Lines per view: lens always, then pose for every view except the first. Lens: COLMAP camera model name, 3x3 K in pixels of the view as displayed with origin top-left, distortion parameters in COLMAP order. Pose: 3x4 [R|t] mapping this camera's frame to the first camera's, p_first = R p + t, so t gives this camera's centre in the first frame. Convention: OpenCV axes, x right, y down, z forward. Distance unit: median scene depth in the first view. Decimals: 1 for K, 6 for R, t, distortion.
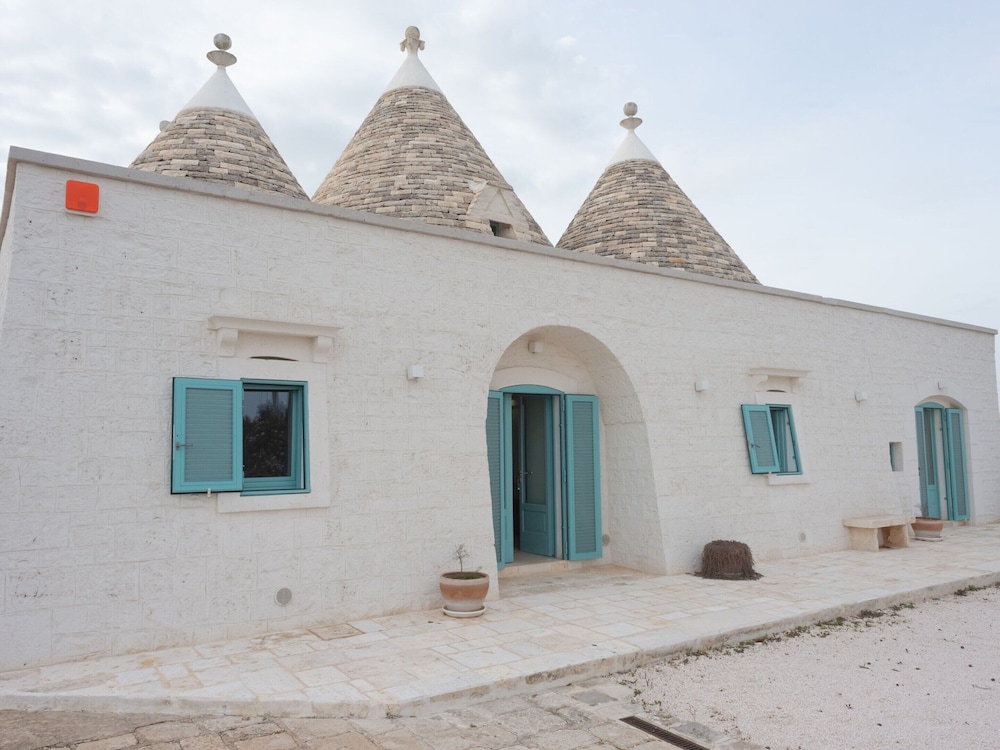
lens RADIAL K [[749.1, 0, 503.3], [0, 749.1, 375.2], [0, 0, 1]] dist [0.031798, -0.026530]
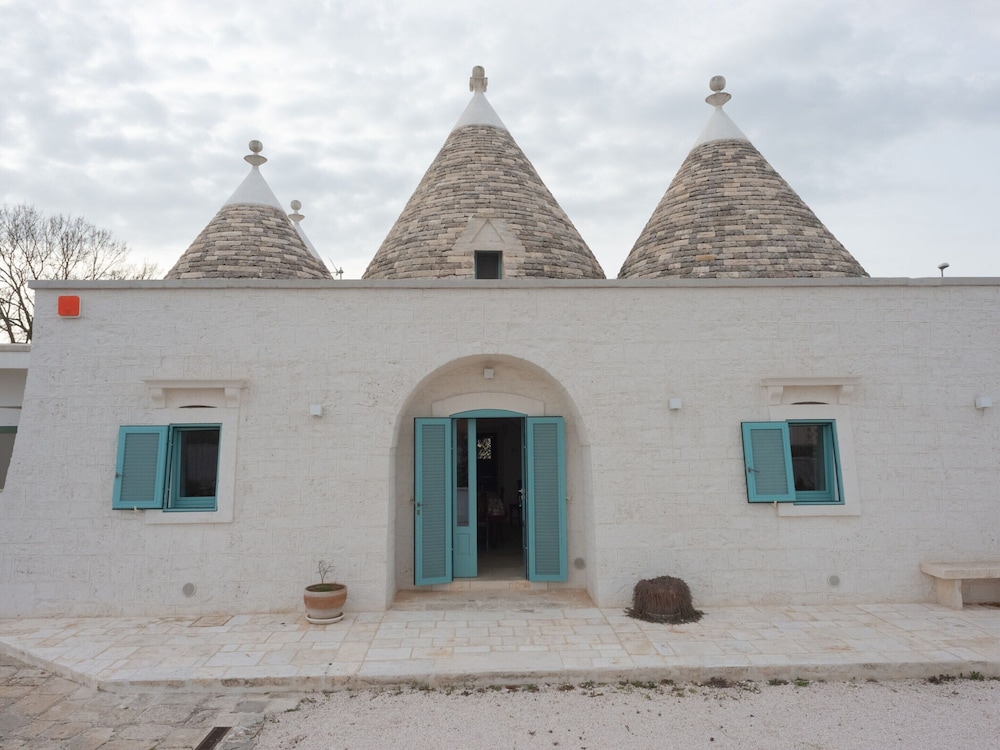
lens RADIAL K [[749.1, 0, 500.8], [0, 749.1, 375.0], [0, 0, 1]] dist [0.031798, -0.026530]
pose [[0.840987, -0.042131, -0.539412, 0.753794], [0.056346, 0.998363, 0.009869, -0.053868], [0.538113, -0.038693, 0.841984, 0.162165]]
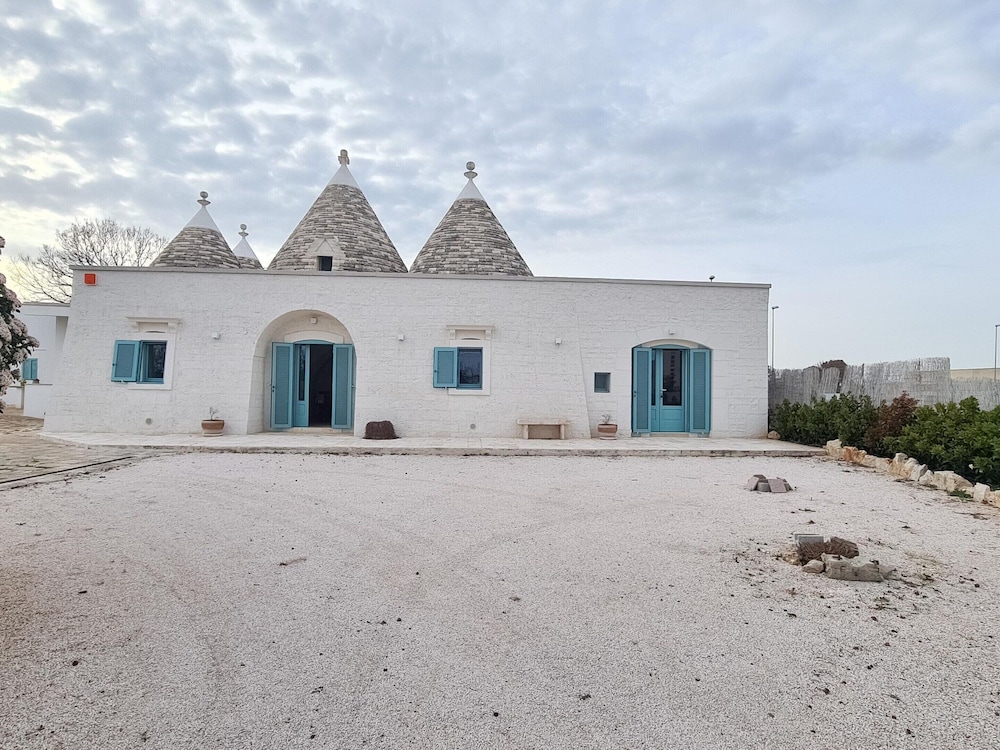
lens RADIAL K [[557.7, 0, 497.3], [0, 557.7, 383.2], [0, 0, 1]] dist [-0.010672, 0.002987]
pose [[0.850262, 0.008659, -0.526288, 1.506897], [0.029991, 0.997443, 0.064864, 0.057329], [0.525504, -0.070936, 0.847829, -0.011071]]
